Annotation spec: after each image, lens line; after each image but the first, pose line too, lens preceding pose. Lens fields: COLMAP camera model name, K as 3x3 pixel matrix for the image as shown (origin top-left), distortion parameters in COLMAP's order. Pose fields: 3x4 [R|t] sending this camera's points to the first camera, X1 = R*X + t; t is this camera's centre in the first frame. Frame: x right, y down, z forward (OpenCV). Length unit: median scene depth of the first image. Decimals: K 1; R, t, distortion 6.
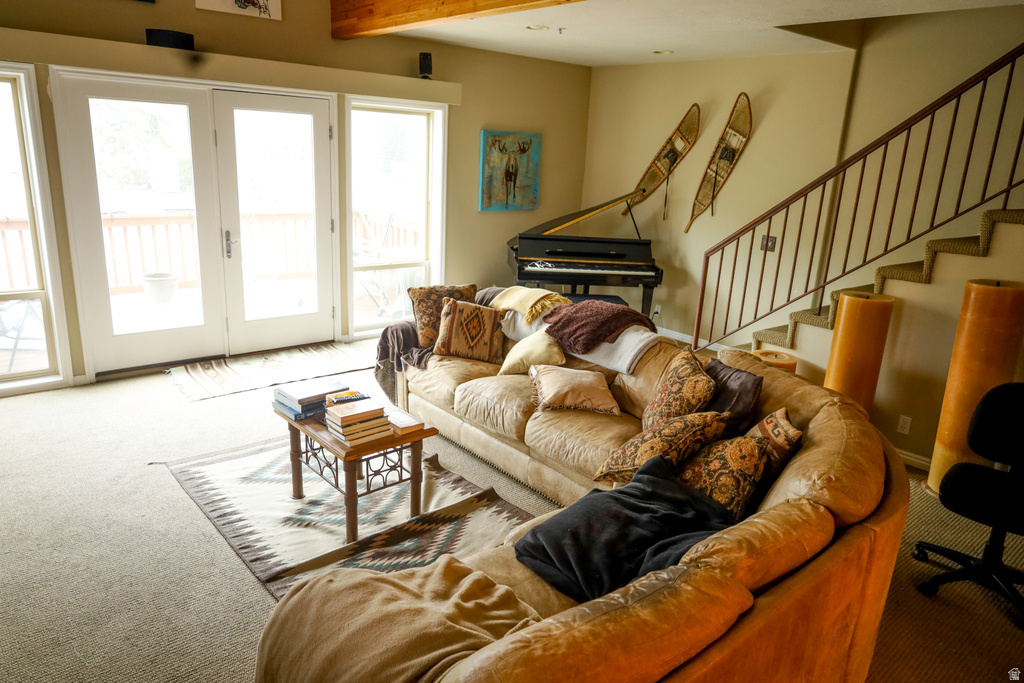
lens RADIAL K [[693.9, 0, 514.3], [0, 693.9, 339.0], [0, 0, 1]] dist [-0.010248, 0.008470]
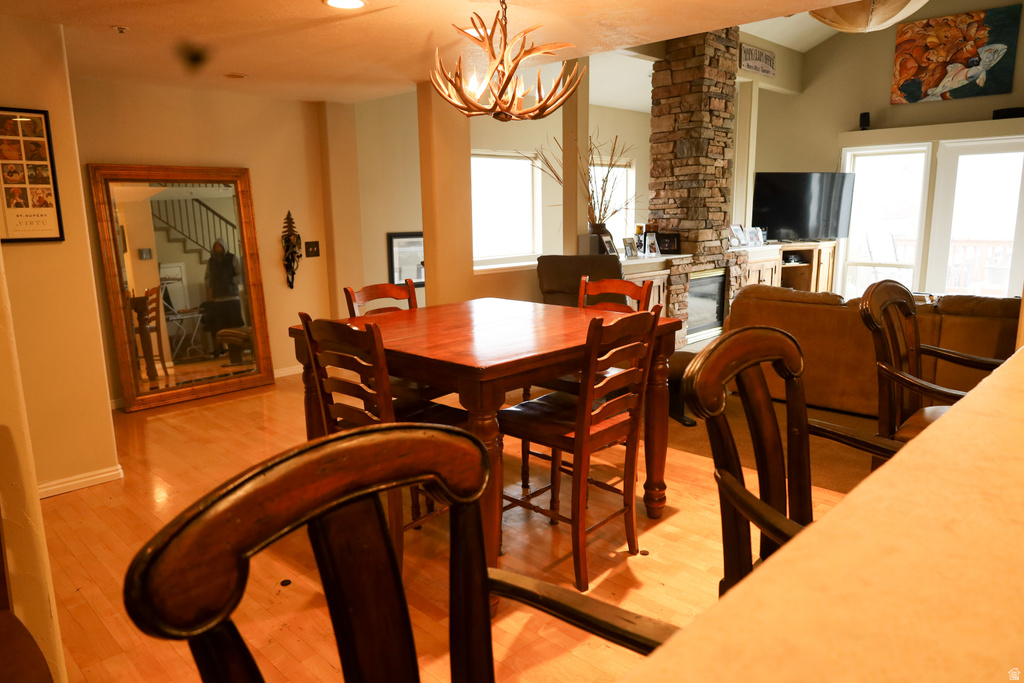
lens RADIAL K [[693.9, 0, 513.6], [0, 693.9, 343.3], [0, 0, 1]] dist [-0.010248, 0.008470]
pose [[0.080119, 0.139184, -0.987020, 1.106337], [-0.251140, 0.961078, 0.115140, 0.197006], [0.964629, 0.238655, 0.111955, -0.184998]]
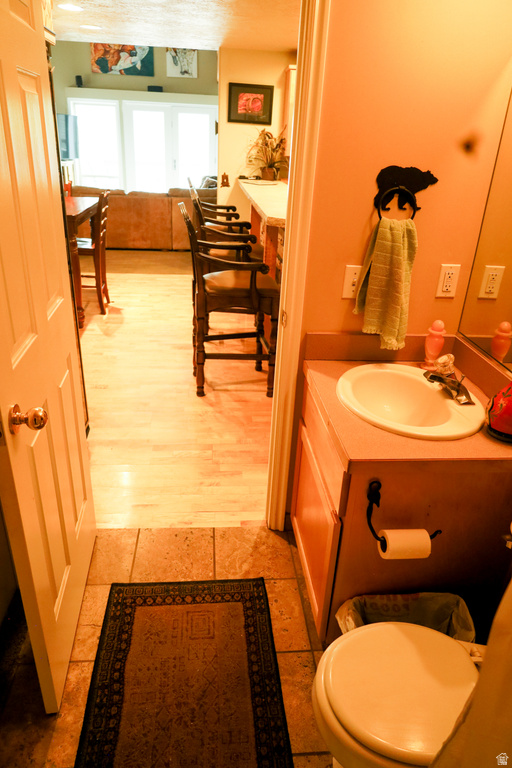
lens RADIAL K [[520.4, 0, 254.9], [0, 520.4, 383.8], [0, 0, 1]] dist [-0.010248, 0.008470]
pose [[0.806860, 0.236348, -0.541402, 1.411097], [-0.162232, 0.969893, 0.181628, 0.342627], [0.568030, -0.058716, 0.820911, -0.707153]]
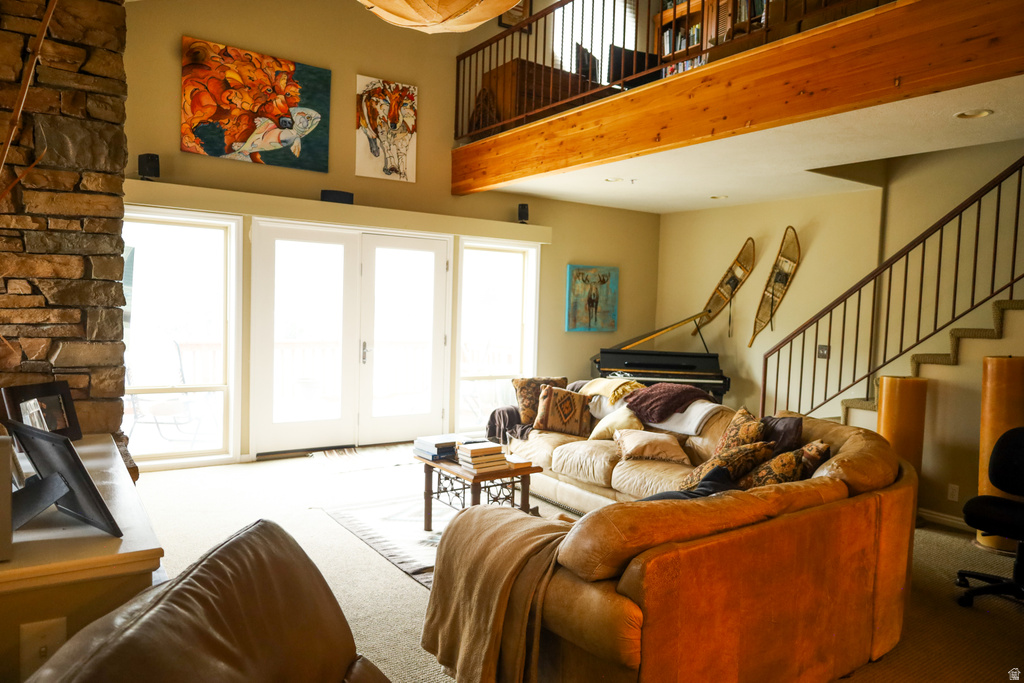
lens RADIAL K [[693.9, 0, 514.9], [0, 693.9, 338.7], [0, 0, 1]] dist [-0.010248, 0.008470]
pose [[0.994026, -0.013684, -0.108285, -0.014592], [-0.010902, 0.974699, -0.223253, 0.131357], [0.108600, 0.223100, 0.968727, -0.202447]]
